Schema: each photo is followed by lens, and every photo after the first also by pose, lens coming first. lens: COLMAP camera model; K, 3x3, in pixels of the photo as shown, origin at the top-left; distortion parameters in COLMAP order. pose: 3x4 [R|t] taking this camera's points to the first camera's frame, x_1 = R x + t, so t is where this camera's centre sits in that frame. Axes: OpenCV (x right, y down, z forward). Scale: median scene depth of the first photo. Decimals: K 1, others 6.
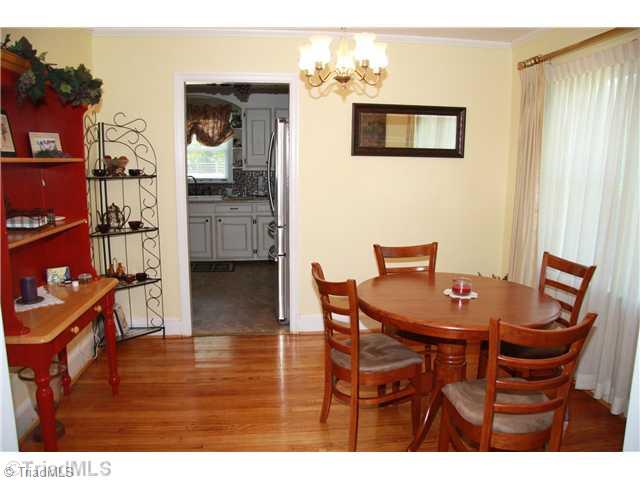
lens RADIAL K [[493.5, 0, 319.5], [0, 493.5, 241.8], [0, 0, 1]] dist [-0.116734, 0.018162]
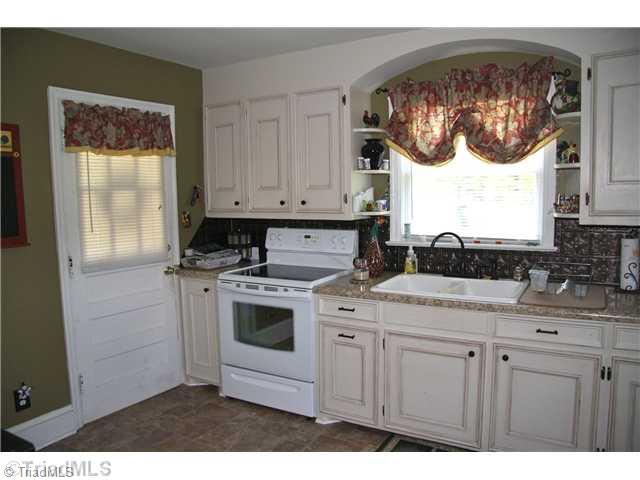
lens RADIAL K [[493.5, 0, 323.3], [0, 493.5, 243.2], [0, 0, 1]] dist [-0.116734, 0.018162]
pose [[0.800054, 0.043079, -0.598379, -0.093807], [-0.080690, 0.996083, -0.036173, -0.100974], [0.594477, 0.077224, 0.800396, 0.589705]]
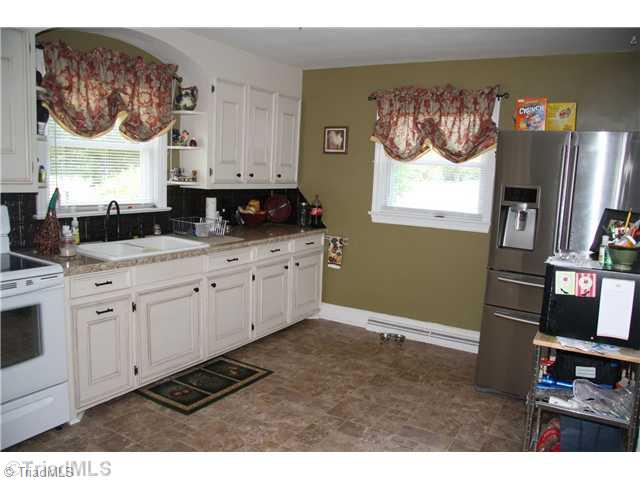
lens RADIAL K [[493.5, 0, 323.5], [0, 493.5, 238.6], [0, 0, 1]] dist [-0.116734, 0.018162]
pose [[0.611460, -0.085339, 0.786660, -0.512790], [0.100578, 0.994486, 0.029706, -0.091961], [-0.784857, 0.060957, 0.616672, 0.556895]]
